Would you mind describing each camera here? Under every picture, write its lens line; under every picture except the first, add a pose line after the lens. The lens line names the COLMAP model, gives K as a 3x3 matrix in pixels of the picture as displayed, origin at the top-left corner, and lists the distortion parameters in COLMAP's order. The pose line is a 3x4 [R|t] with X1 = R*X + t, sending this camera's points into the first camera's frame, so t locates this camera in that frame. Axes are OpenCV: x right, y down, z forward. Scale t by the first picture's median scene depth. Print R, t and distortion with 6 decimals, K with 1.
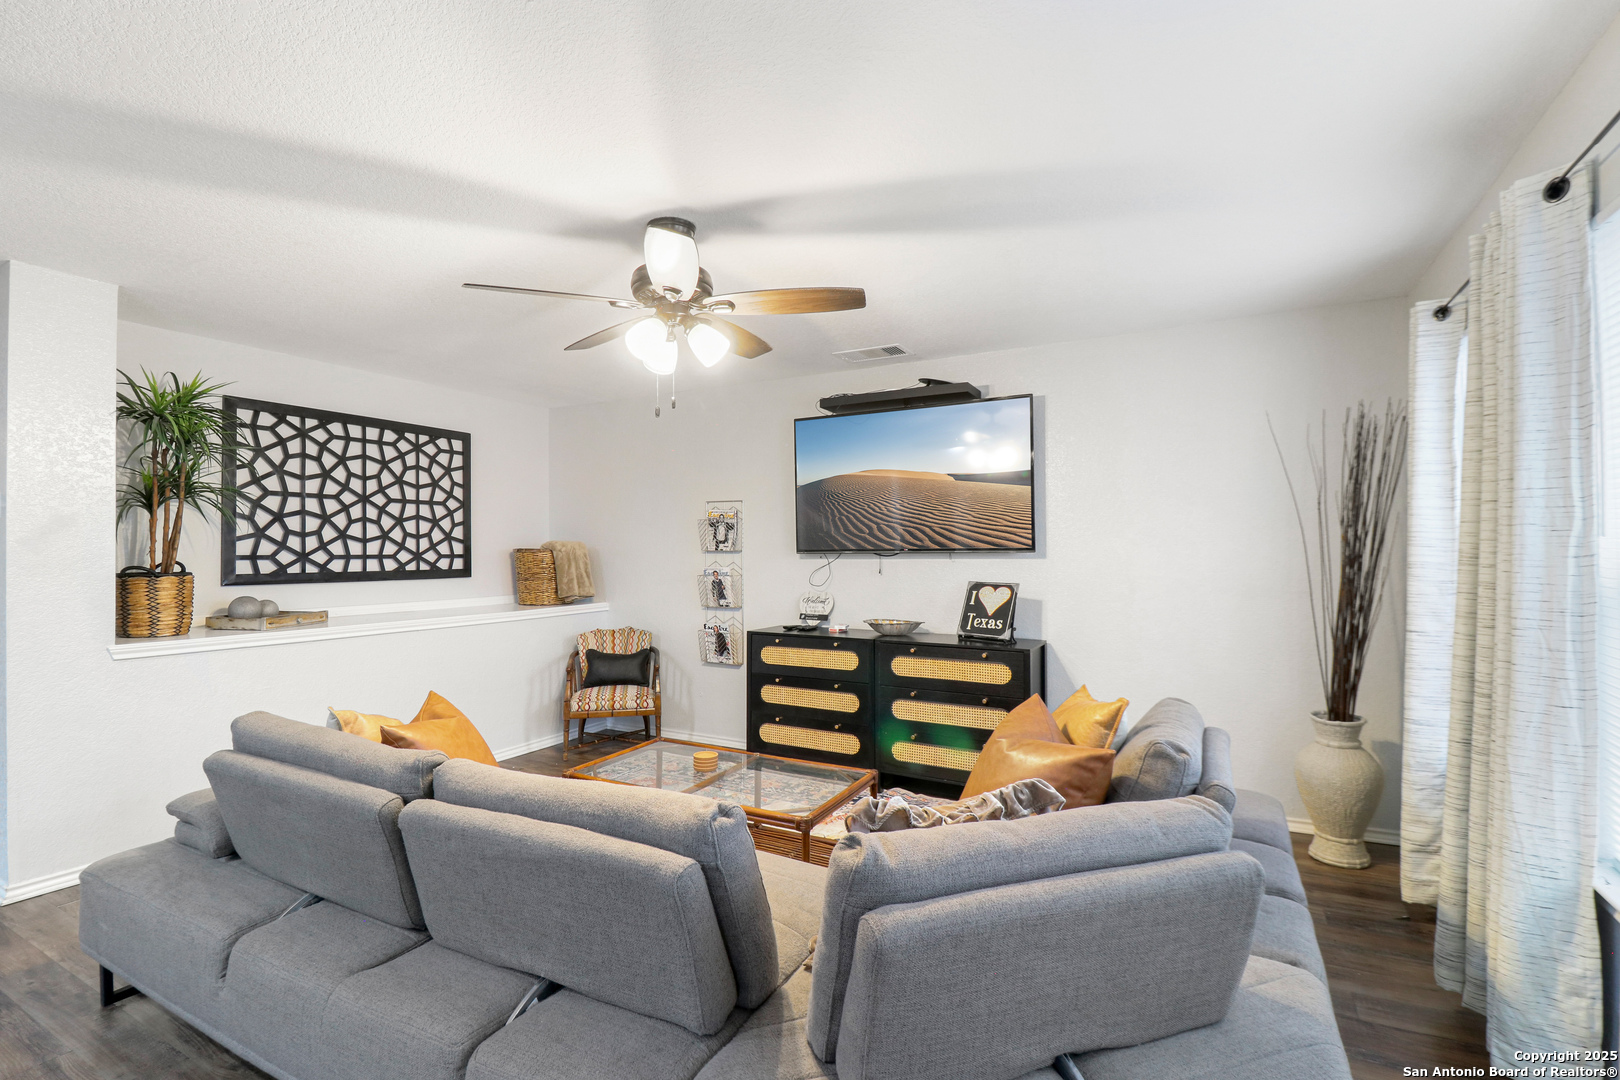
lens RADIAL K [[745.6, 0, 800.9], [0, 745.6, 539.5], [0, 0, 1]] dist [0.002627, -0.014721]
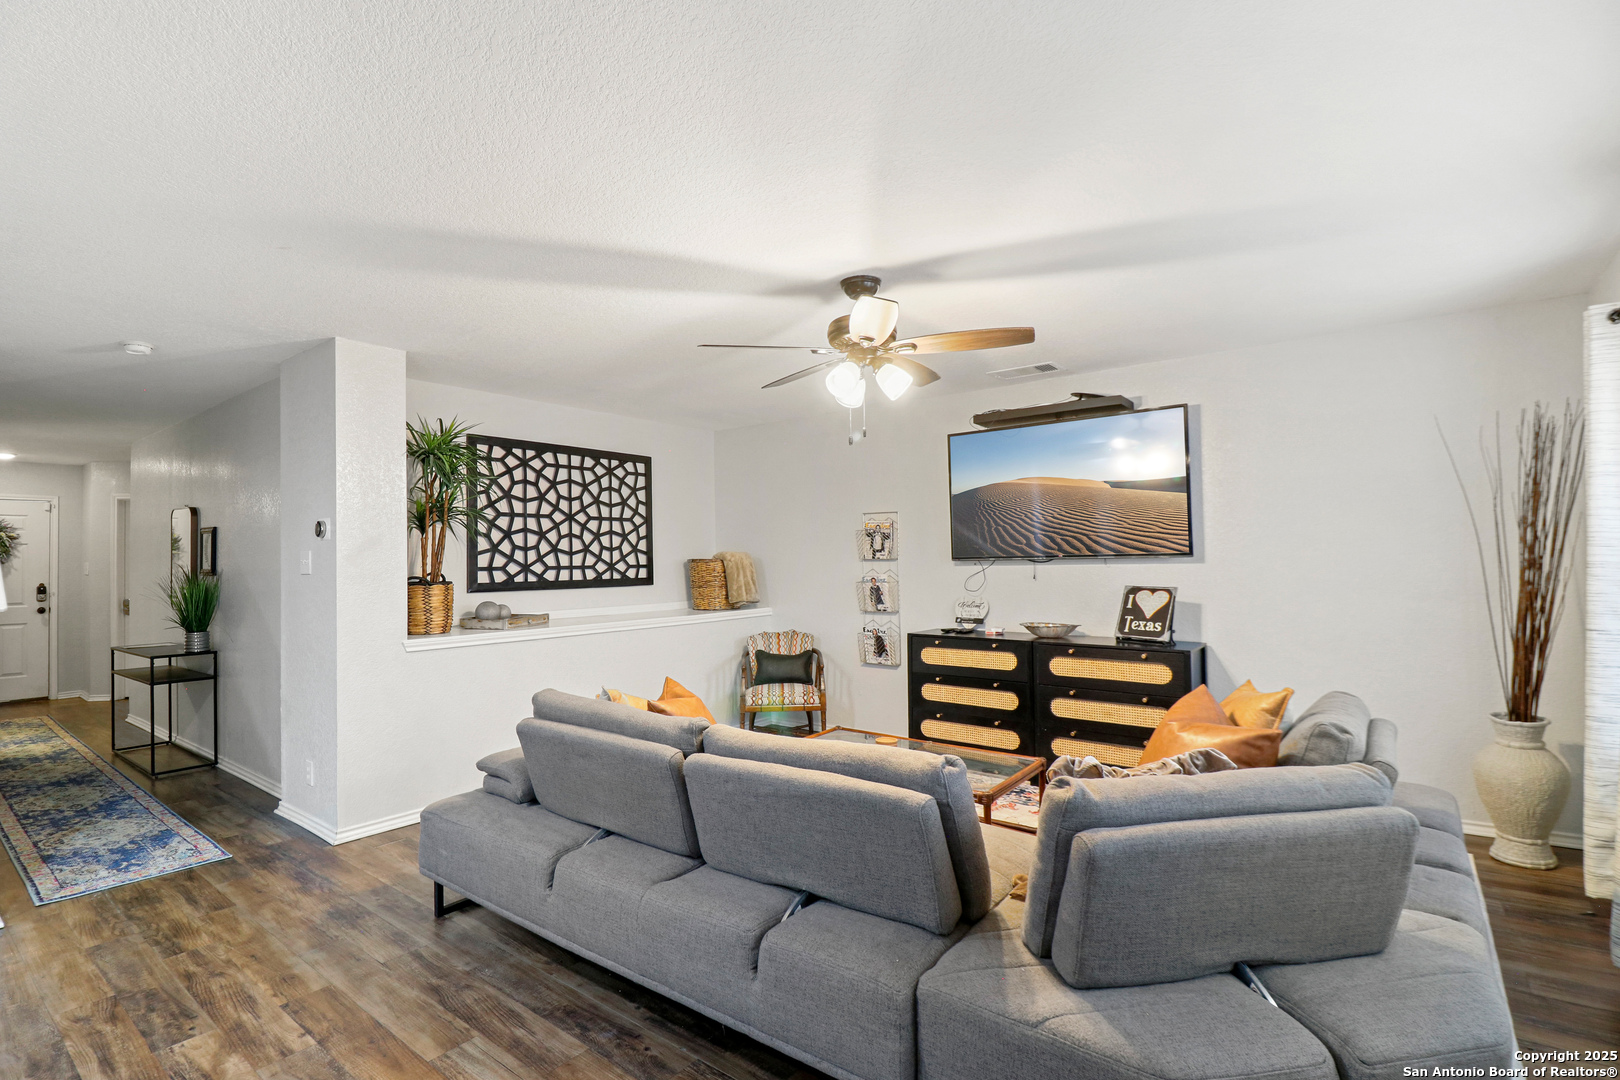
lens RADIAL K [[758.2, 0, 801.7], [0, 758.2, 539.5], [0, 0, 1]] dist [-0.000516, -0.012101]
pose [[0.986977, -0.015027, -0.160160, -0.067494], [0.013261, 0.999839, -0.012091, -0.002027], [0.160316, 0.009810, 0.987017, -0.156296]]
